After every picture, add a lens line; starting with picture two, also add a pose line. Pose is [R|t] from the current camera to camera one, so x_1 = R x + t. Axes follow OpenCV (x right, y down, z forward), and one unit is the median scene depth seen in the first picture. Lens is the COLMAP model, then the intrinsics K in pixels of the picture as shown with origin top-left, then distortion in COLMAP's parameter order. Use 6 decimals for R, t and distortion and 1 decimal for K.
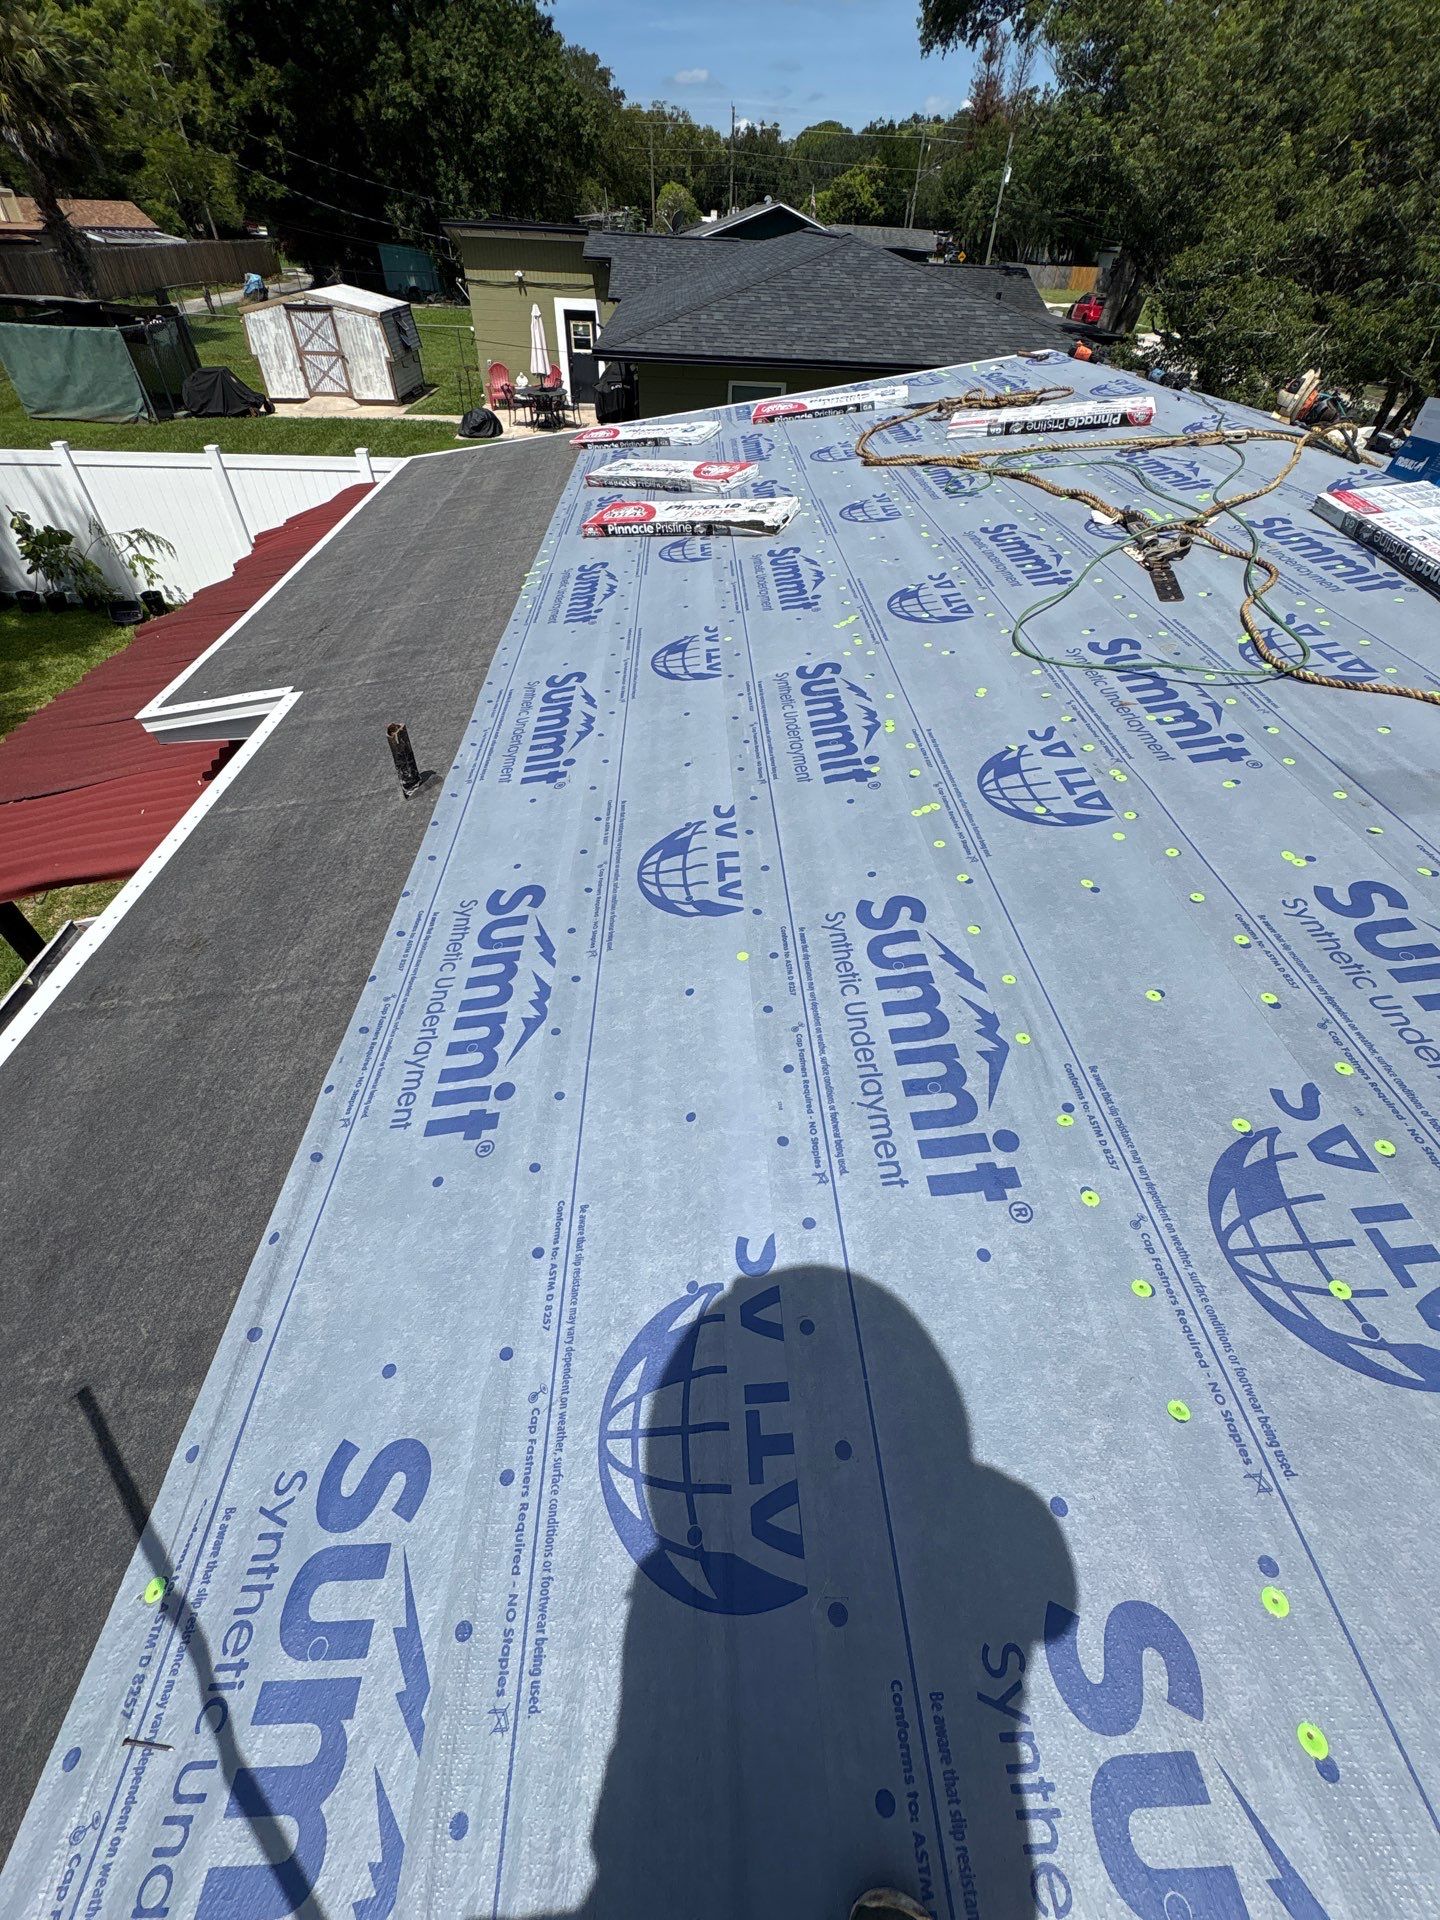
lens RADIAL K [[763.6, 0, 720.0], [0, 763.6, 960.0], [0, 0, 1]] dist [0.000732, 0.000329]
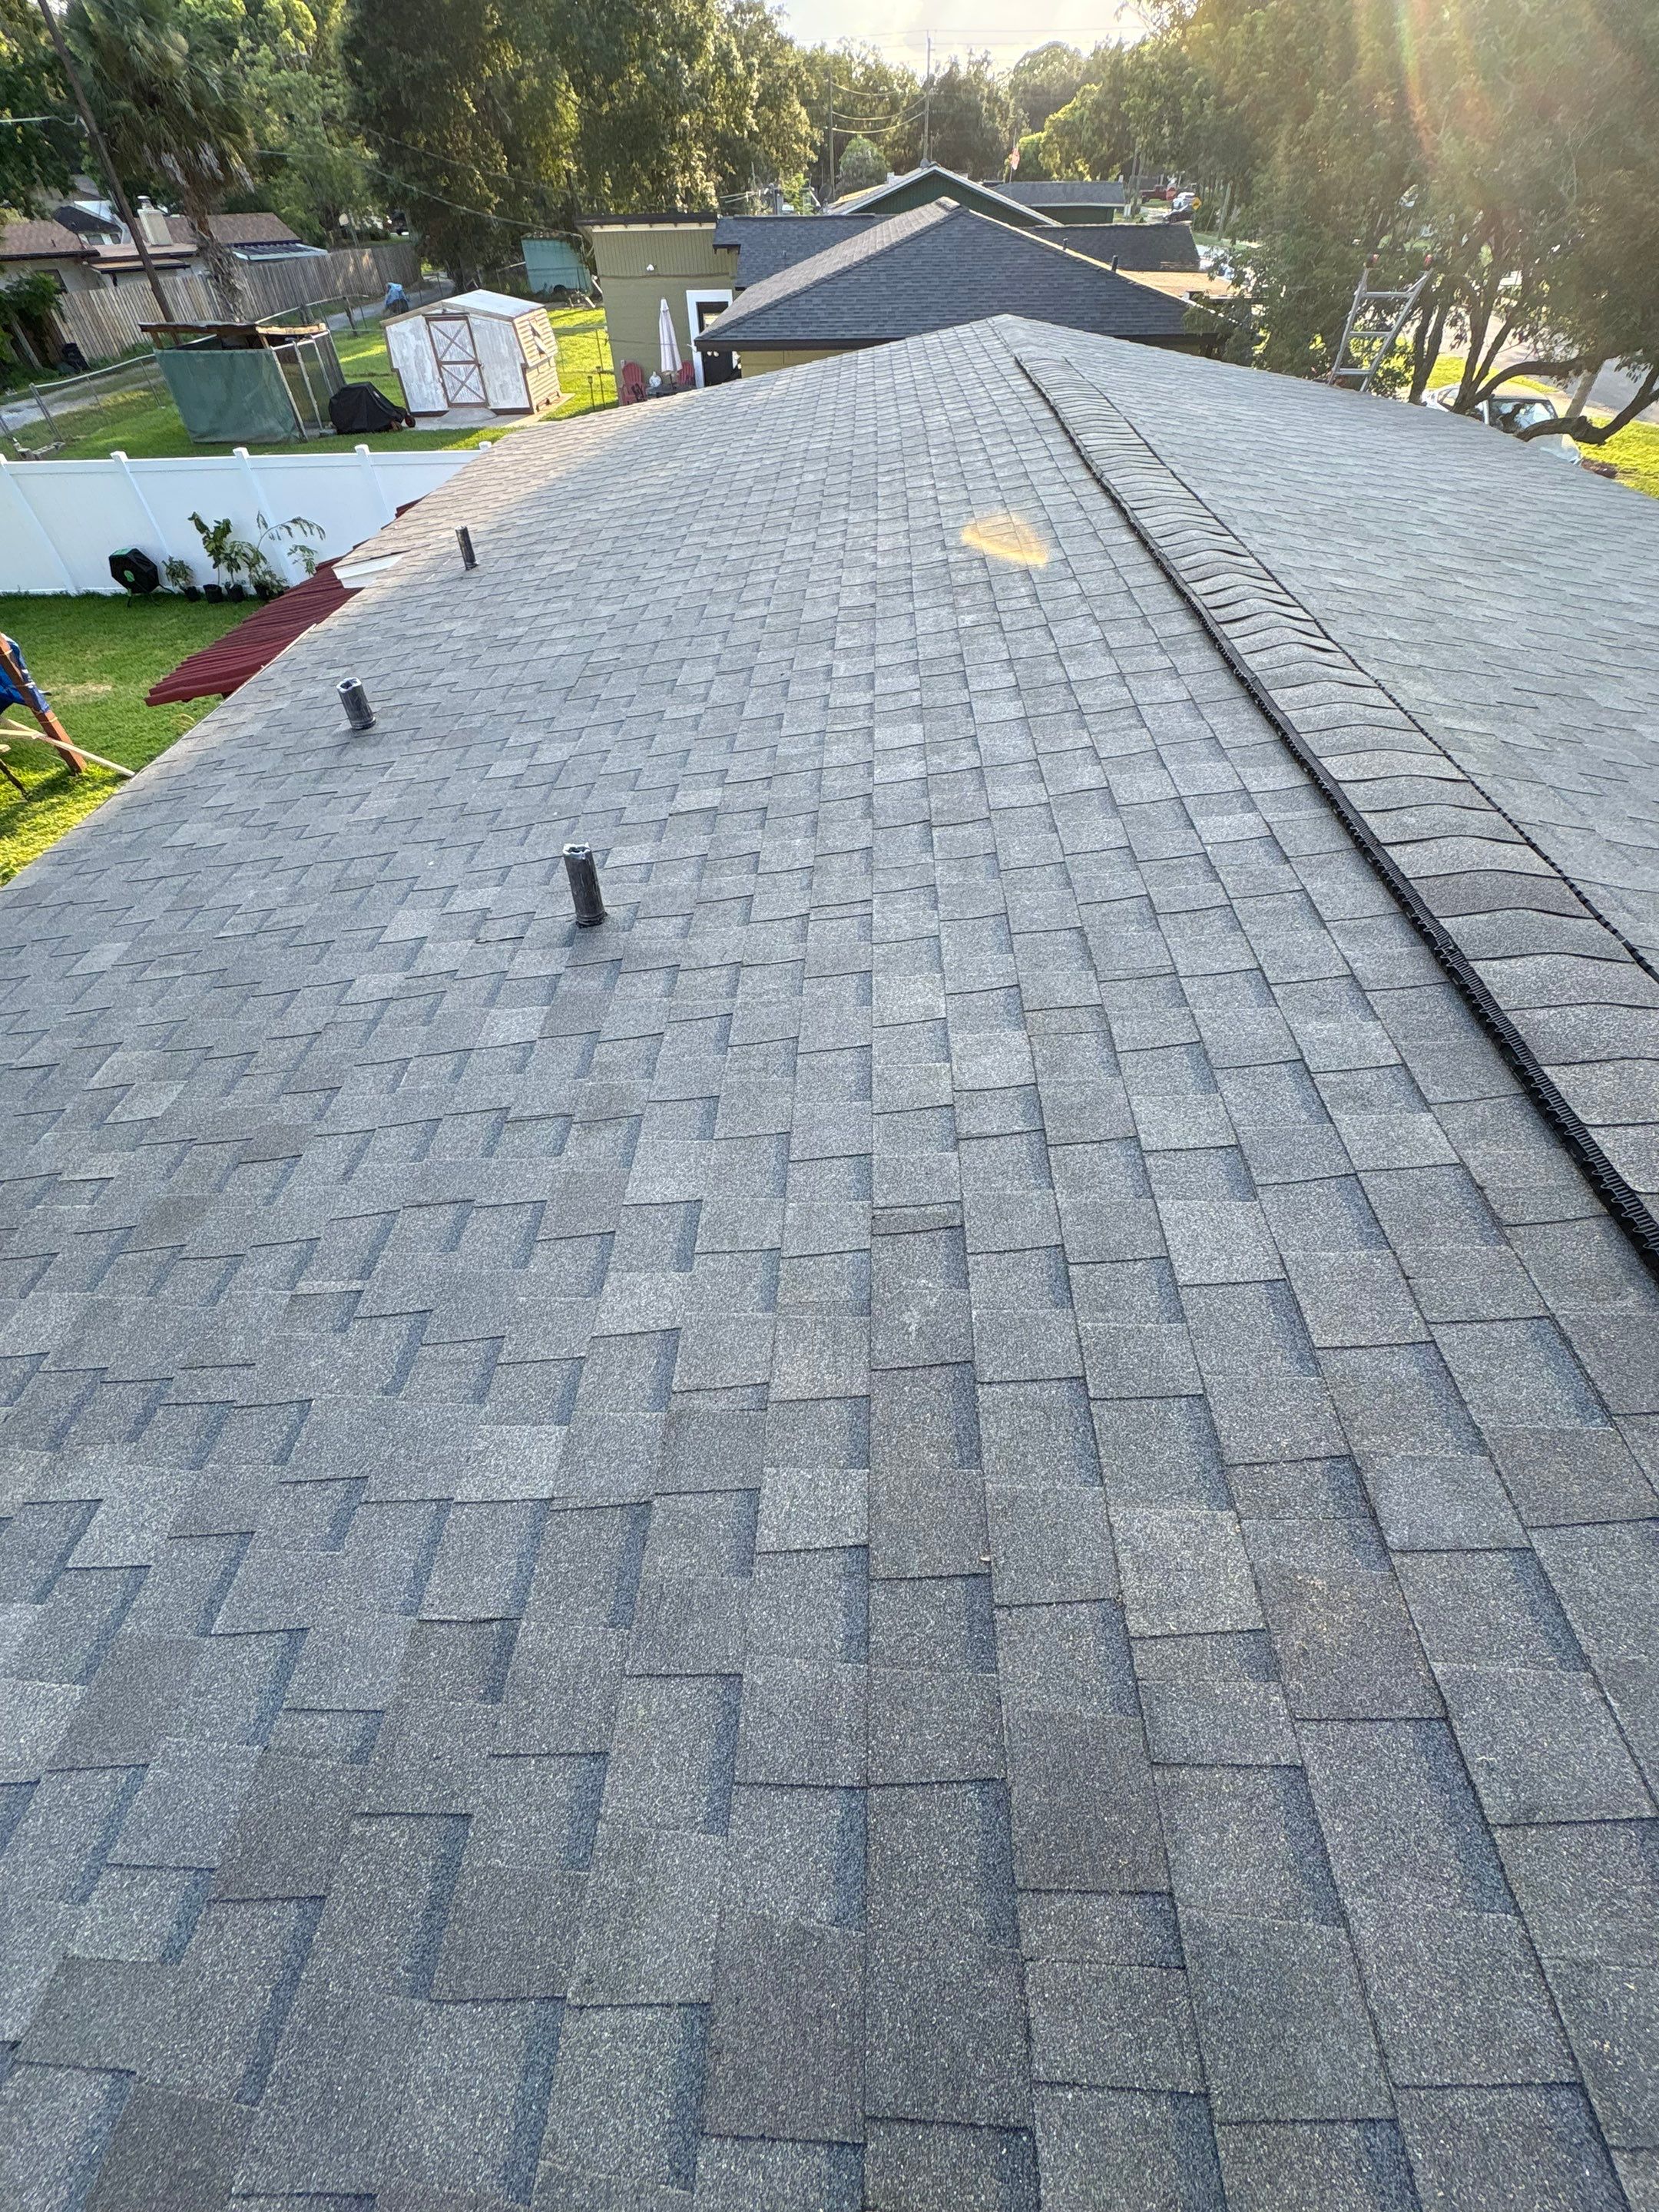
lens RADIAL K [[879.7, 0, 829.5], [0, 879.7, 1106.0], [0, 0, 1]] dist [0.000732, 0.000329]
pose [[0.995583, 0.019750, -0.091789, 0.088433], [-0.015849, 0.998948, 0.043038, 0.124080], [0.092542, -0.041393, 0.994848, -0.146372]]
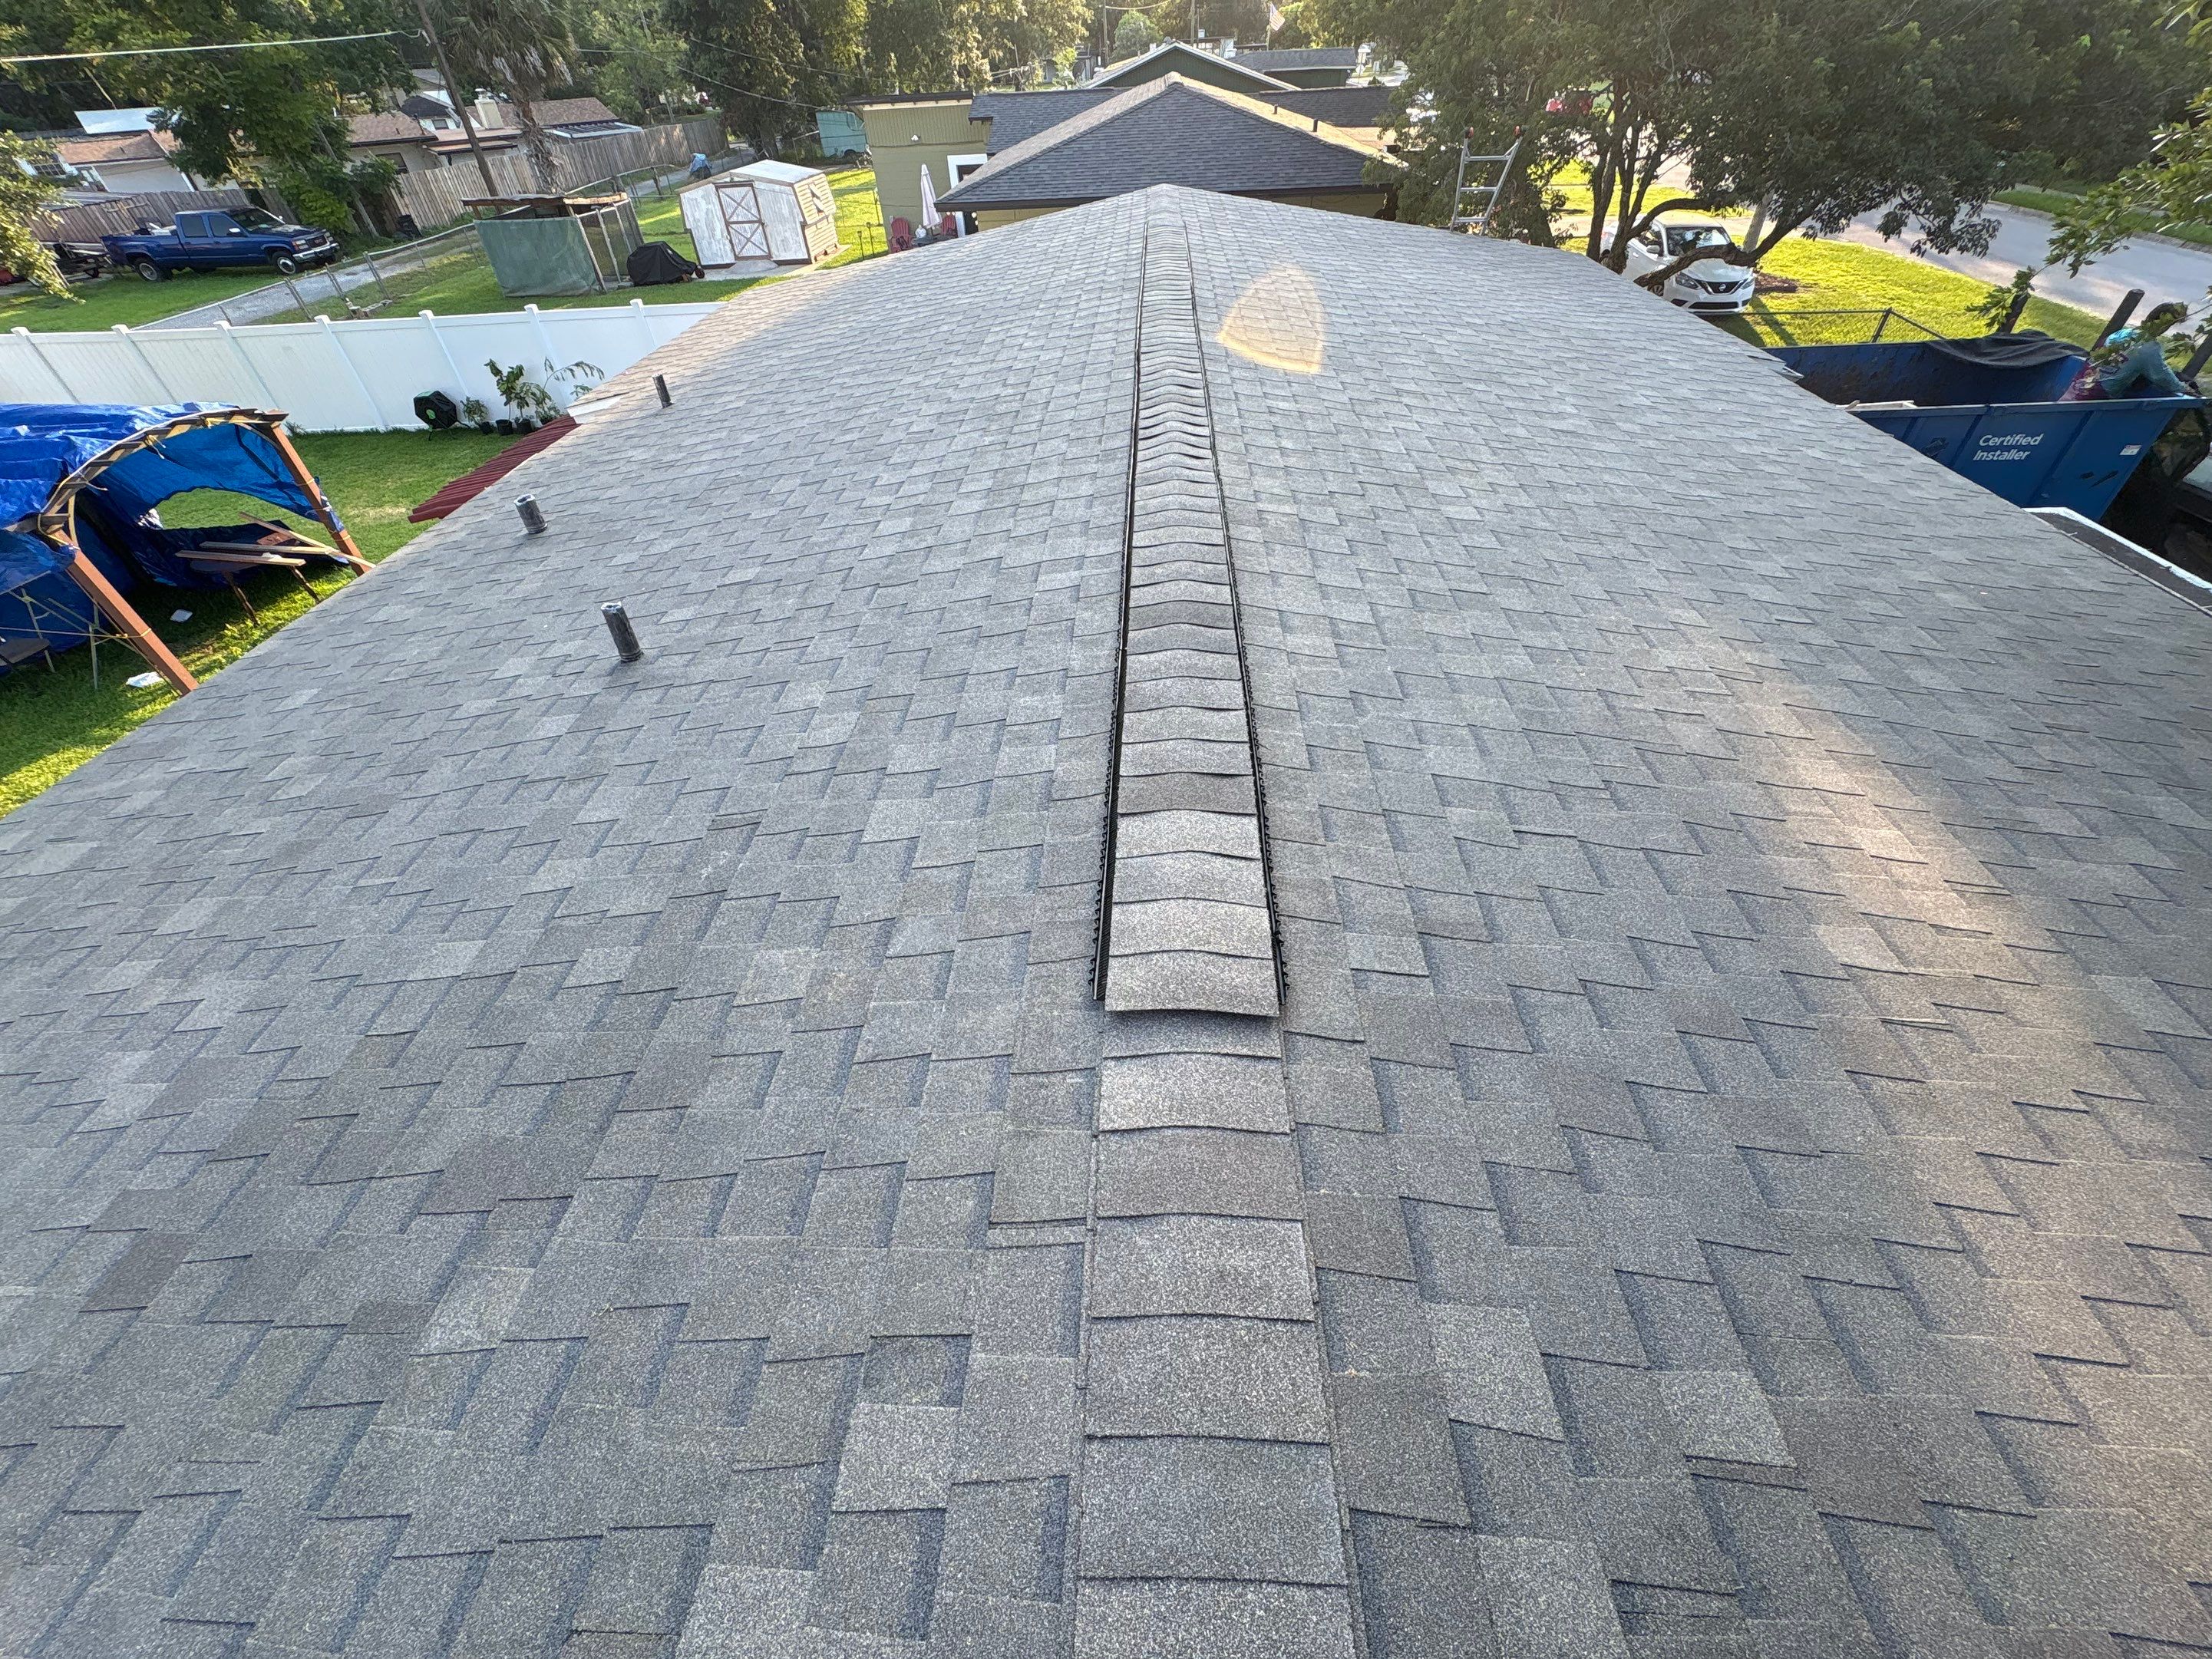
lens RADIAL K [[879.6, 0, 1108.0], [0, 879.6, 828.2], [0, 0, 1]] dist [0.000732, 0.000329]
pose [[0.993395, -0.002044, -0.114723, 0.151001], [-0.002608, 0.999181, -0.040388, 0.142427], [0.114712, 0.040420, 0.992576, -0.181166]]
